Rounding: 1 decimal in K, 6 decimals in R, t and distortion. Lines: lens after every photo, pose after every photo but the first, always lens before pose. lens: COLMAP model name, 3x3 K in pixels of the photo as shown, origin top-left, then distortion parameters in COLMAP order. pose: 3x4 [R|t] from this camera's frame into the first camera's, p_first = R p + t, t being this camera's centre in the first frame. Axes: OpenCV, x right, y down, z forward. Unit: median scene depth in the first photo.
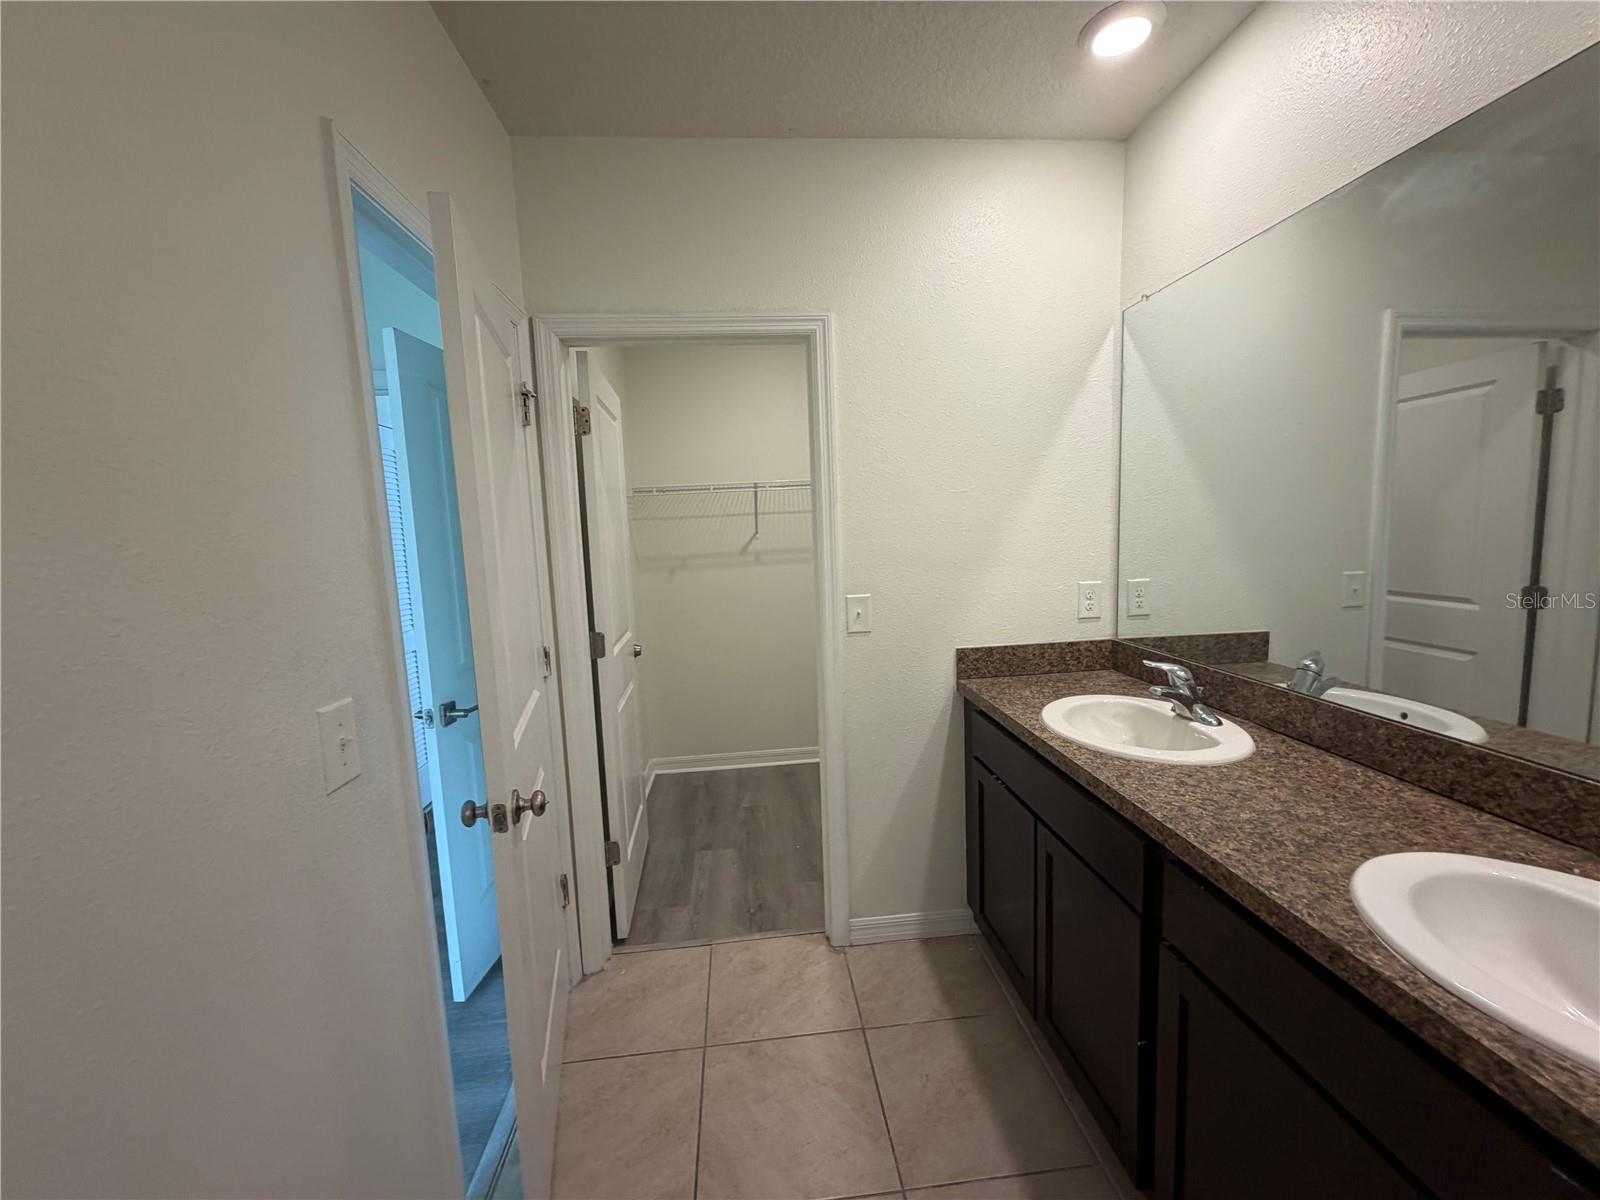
lens RADIAL K [[637.8, 0, 800.0], [0, 637.8, 600.0], [0, 0, 1]] dist [-0.000206, 0.000230]
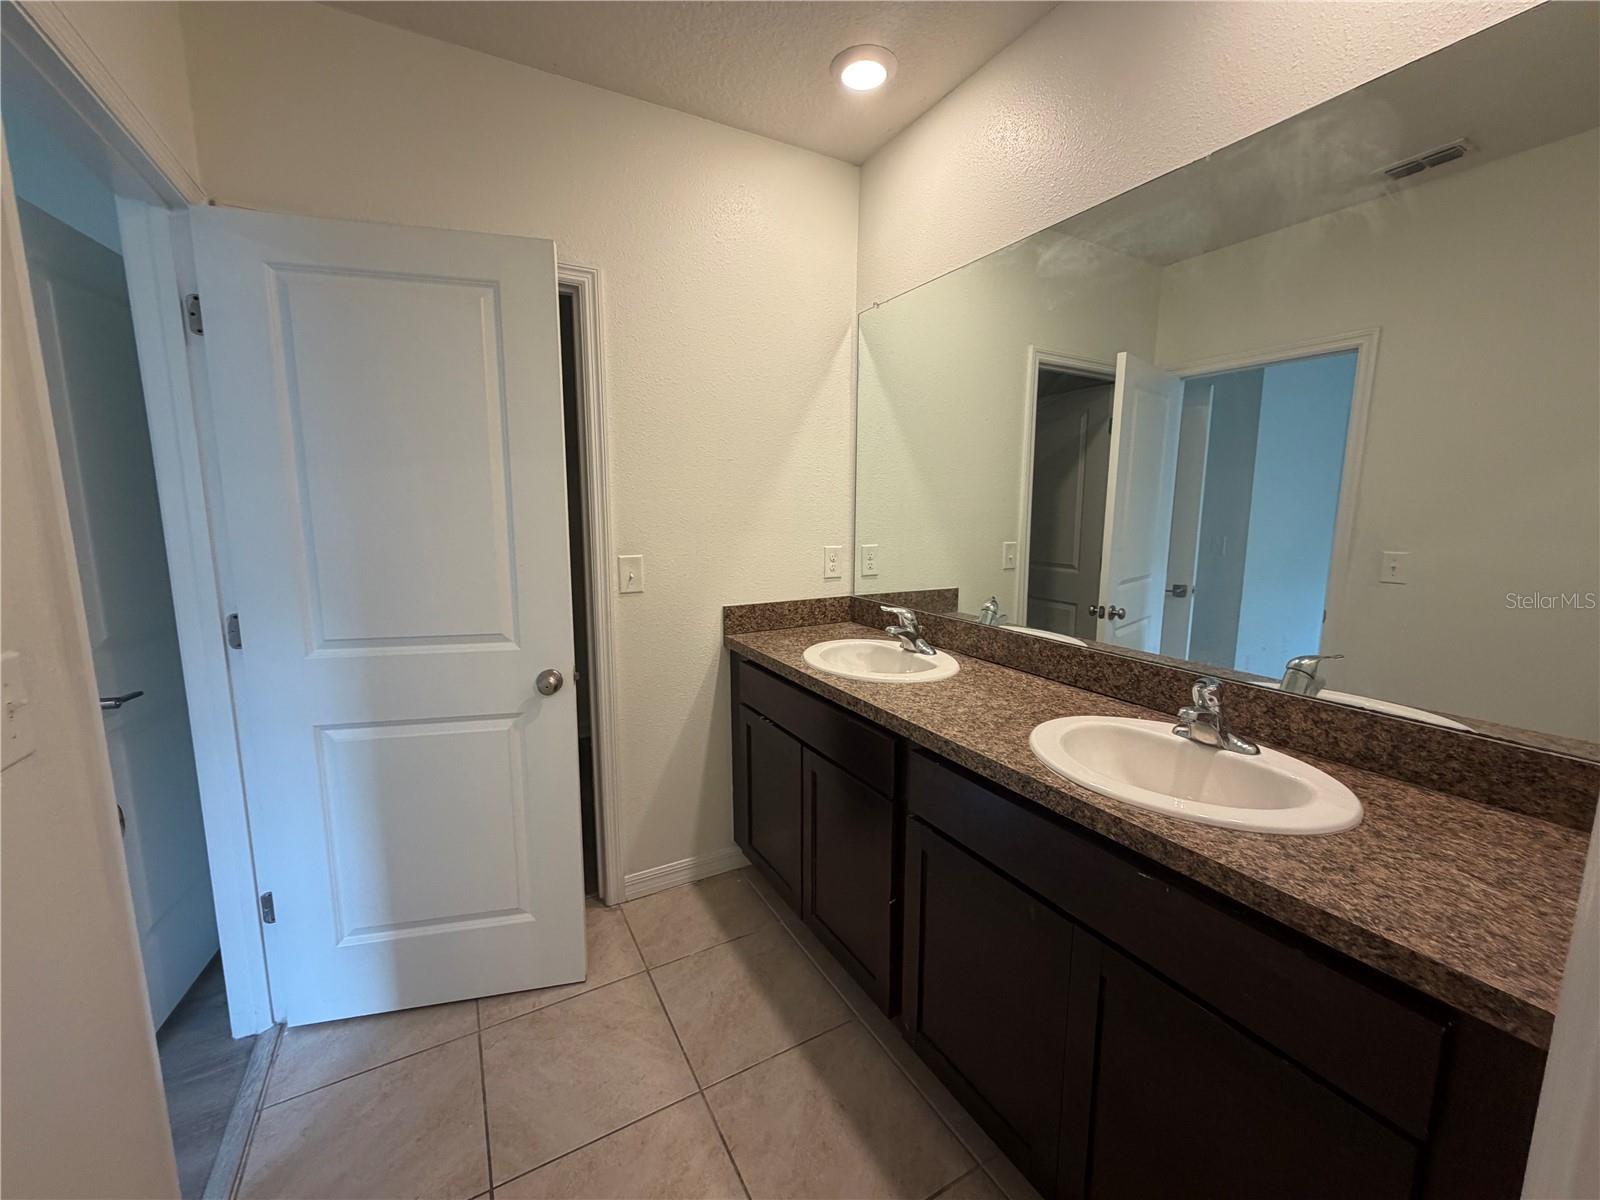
lens RADIAL K [[637.8, 0, 800.0], [0, 637.8, 600.0], [0, 0, 1]] dist [-0.000206, 0.000230]
pose [[0.912955, -0.020234, 0.407558, -0.114764], [0.010789, 0.999618, 0.025459, 0.059985], [-0.407918, -0.018845, 0.912824, -0.053333]]
